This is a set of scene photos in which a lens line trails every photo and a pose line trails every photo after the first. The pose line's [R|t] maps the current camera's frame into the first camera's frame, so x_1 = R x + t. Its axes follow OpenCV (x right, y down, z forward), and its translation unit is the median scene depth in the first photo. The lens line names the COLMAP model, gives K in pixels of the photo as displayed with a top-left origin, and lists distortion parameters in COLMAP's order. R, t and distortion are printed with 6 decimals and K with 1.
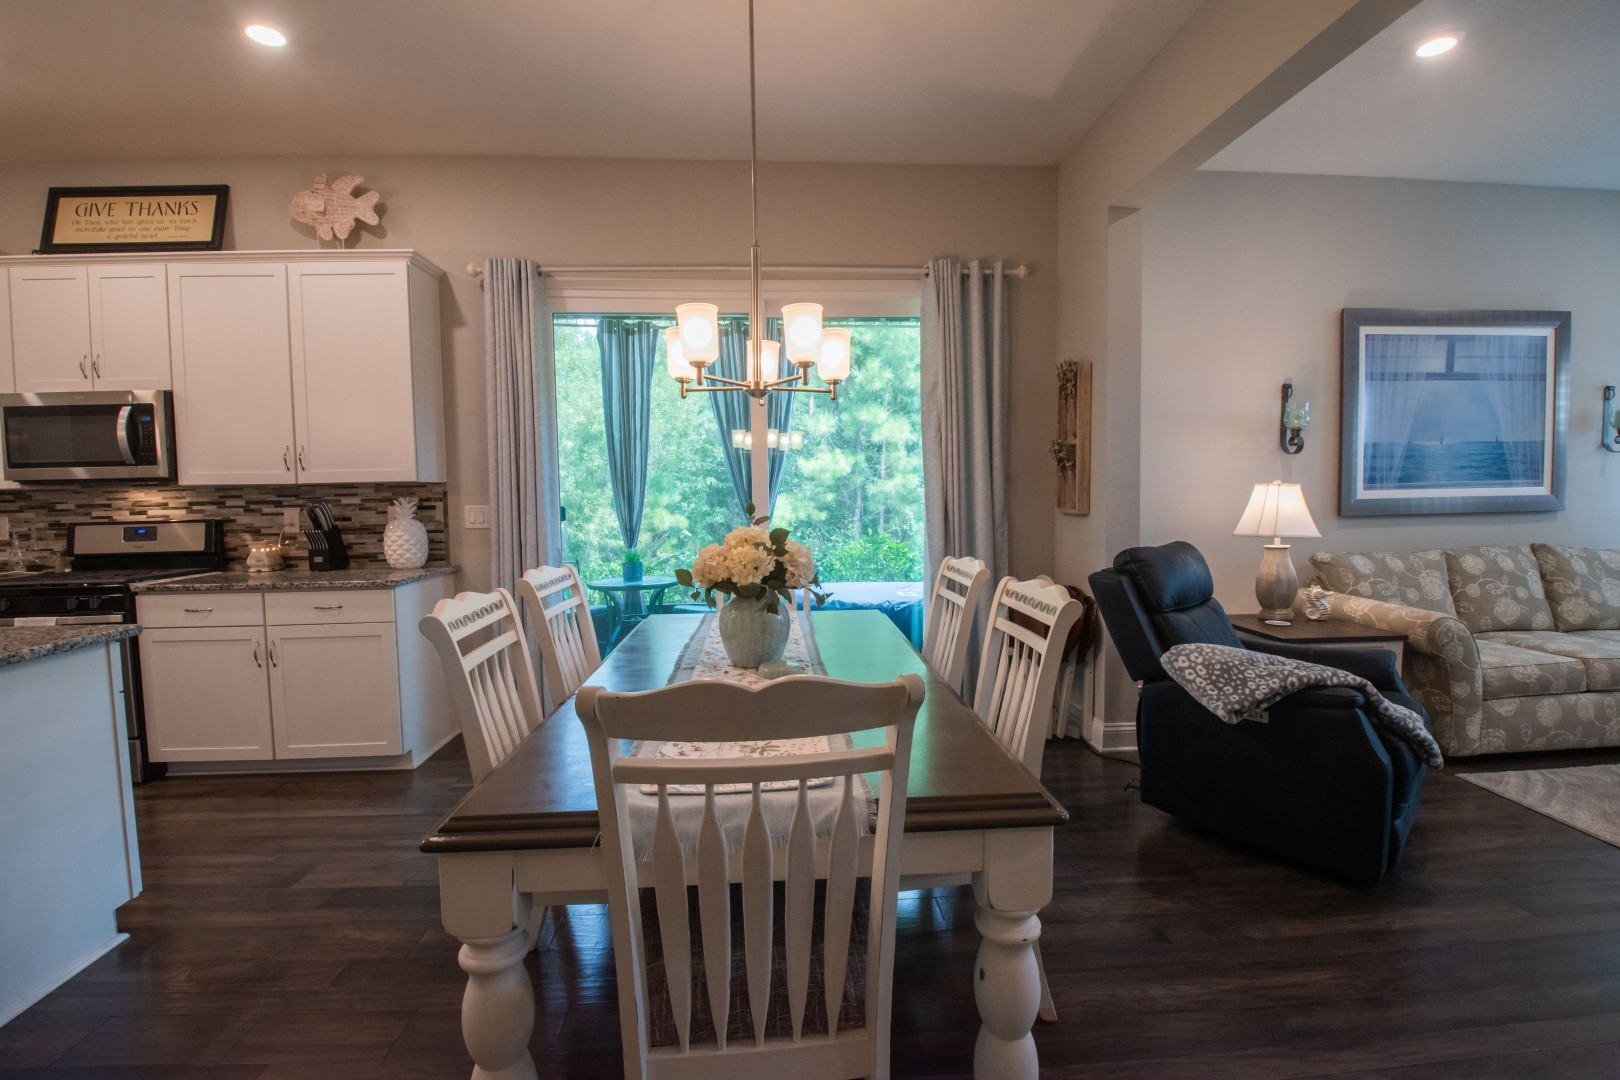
lens RADIAL K [[725.0, 0, 812.2], [0, 725.0, 531.4], [0, 0, 1]] dist [-0.027080, -0.001382]
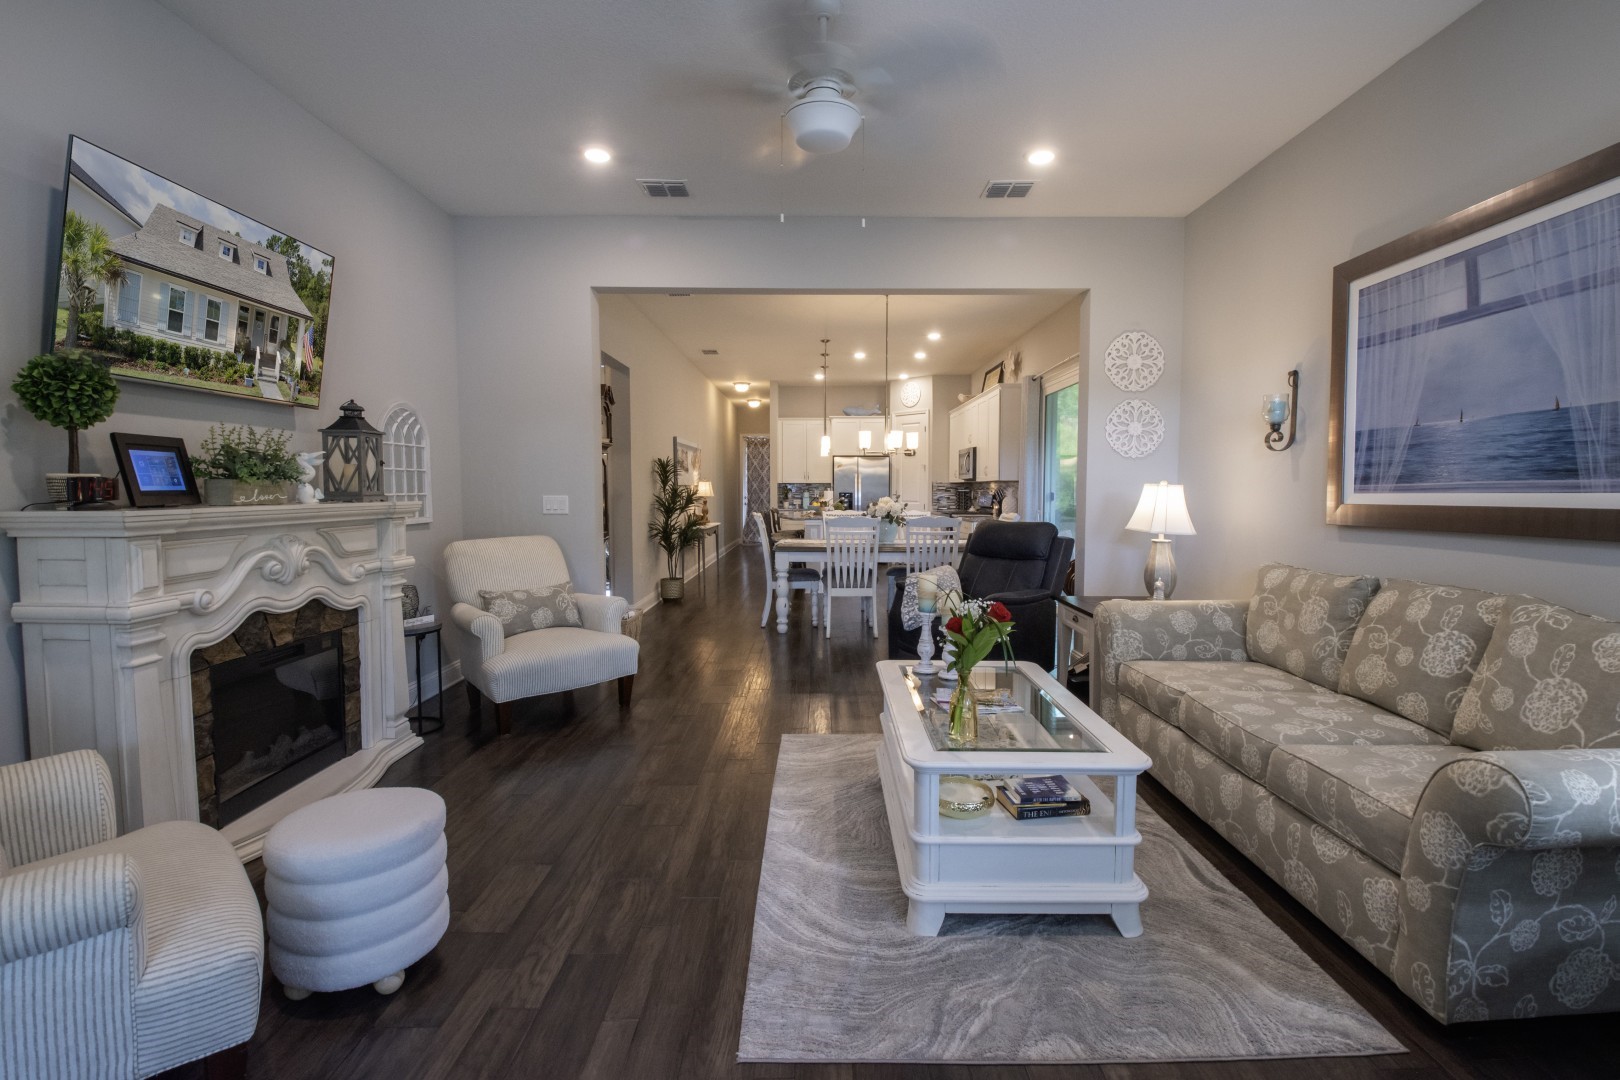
lens RADIAL K [[725.0, 0, 812.2], [0, 725.0, 531.4], [0, 0, 1]] dist [-0.027080, -0.001382]
pose [[-0.077120, 0.072344, -0.994394, 1.625727], [-0.062299, 0.995065, 0.077224, -0.040371], [0.995073, 0.067905, -0.072233, 0.489629]]
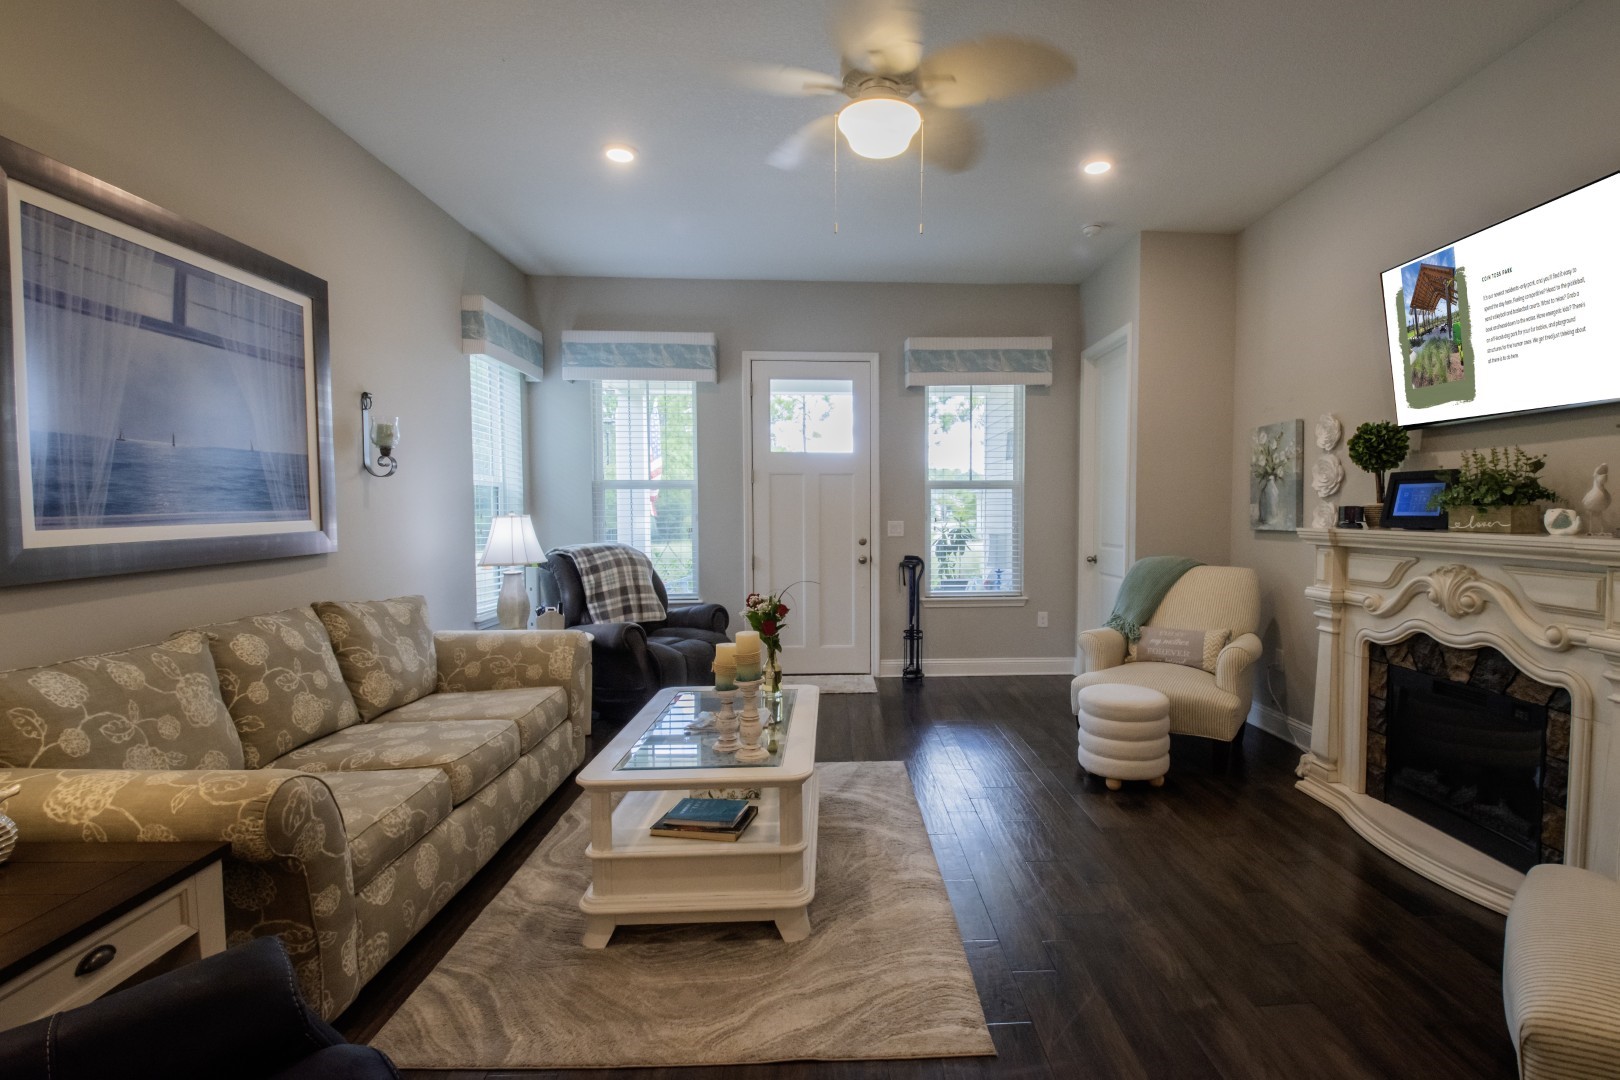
lens RADIAL K [[779.5, 0, 878.4], [0, 779.5, 544.6], [0, 0, 1]] dist [-0.028720, -0.001904]
pose [[-0.001401, -0.032622, 0.999467, 0.280205], [0.066746, 0.997236, 0.032643, -0.027462], [-0.997769, 0.066756, 0.000780, 0.451106]]
